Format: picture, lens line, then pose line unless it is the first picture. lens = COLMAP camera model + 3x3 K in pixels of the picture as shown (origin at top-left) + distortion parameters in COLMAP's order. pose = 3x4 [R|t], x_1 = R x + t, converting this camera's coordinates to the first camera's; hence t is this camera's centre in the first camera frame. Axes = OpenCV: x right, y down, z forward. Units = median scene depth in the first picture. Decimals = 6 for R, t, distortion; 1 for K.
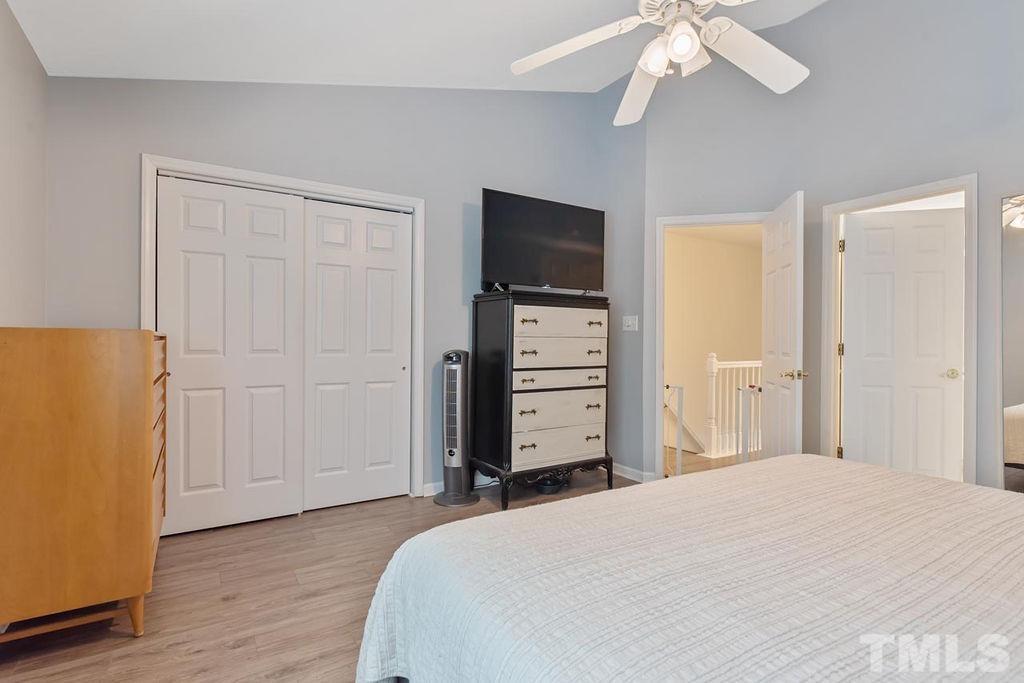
lens RADIAL K [[499.7, 0, 512.0], [0, 499.7, 341.5], [0, 0, 1]] dist [-0.000063, 0.000033]
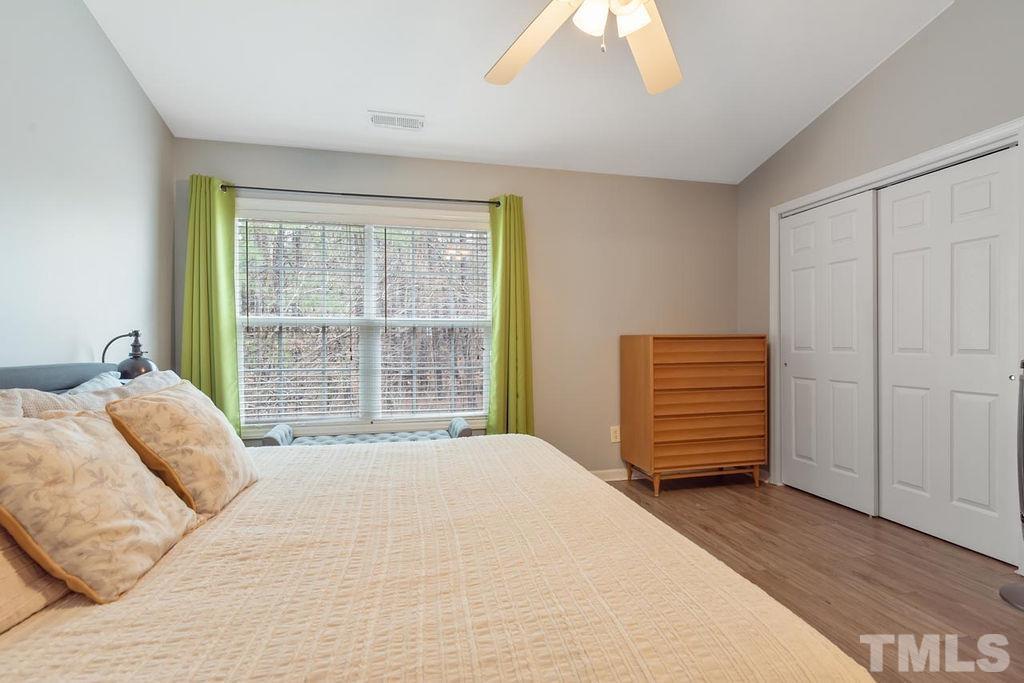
lens RADIAL K [[492.7, 0, 516.3], [0, 492.7, 342.9], [0, 0, 1]] dist [-0.002777, -0.000037]
pose [[-0.316097, -0.001733, -0.948725, 0.775794], [0.002200, 0.999994, -0.002560, 0.008194], [0.948724, -0.002896, -0.316092, 0.711887]]
